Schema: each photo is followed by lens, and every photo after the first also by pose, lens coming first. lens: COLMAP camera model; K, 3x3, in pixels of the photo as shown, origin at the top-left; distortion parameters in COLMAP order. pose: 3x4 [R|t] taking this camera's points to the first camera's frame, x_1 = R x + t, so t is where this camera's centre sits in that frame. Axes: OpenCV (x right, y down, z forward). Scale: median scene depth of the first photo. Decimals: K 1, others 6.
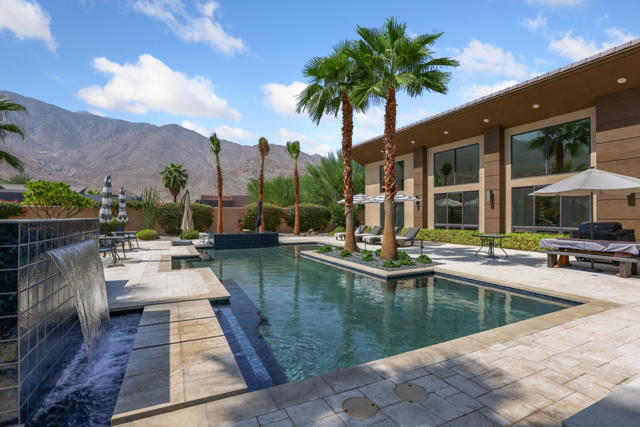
lens RADIAL K [[305.6, 0, 320.0], [0, 305.6, 213.5], [0, 0, 1]] dist [-0.016696, 0.000696]
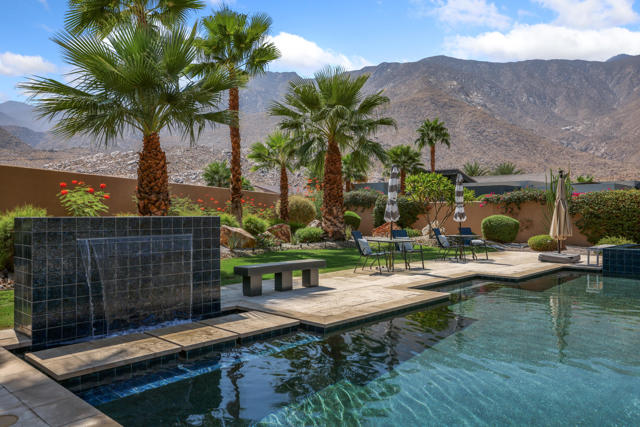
lens RADIAL K [[488.1, 0, 320.0], [0, 488.1, 213.5], [0, 0, 1]] dist [0.038106, 0.008016]
pose [[0.347134, 0.000761, -0.937815, 0.221260], [0.005674, 0.999980, 0.002912, 0.001230], [0.937799, -0.006332, 0.347122, 0.164056]]
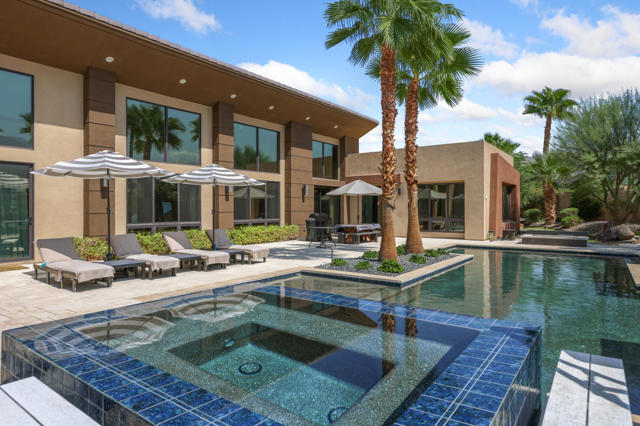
lens RADIAL K [[488.1, 0, 320.0], [0, 488.1, 213.0], [0, 0, 1]] dist [0.038106, 0.008016]
pose [[-0.556031, -0.006493, 0.831136, -0.559525], [0.000175, 0.999969, 0.007929, 0.005694], [-0.831161, 0.004554, -0.556013, 1.208325]]
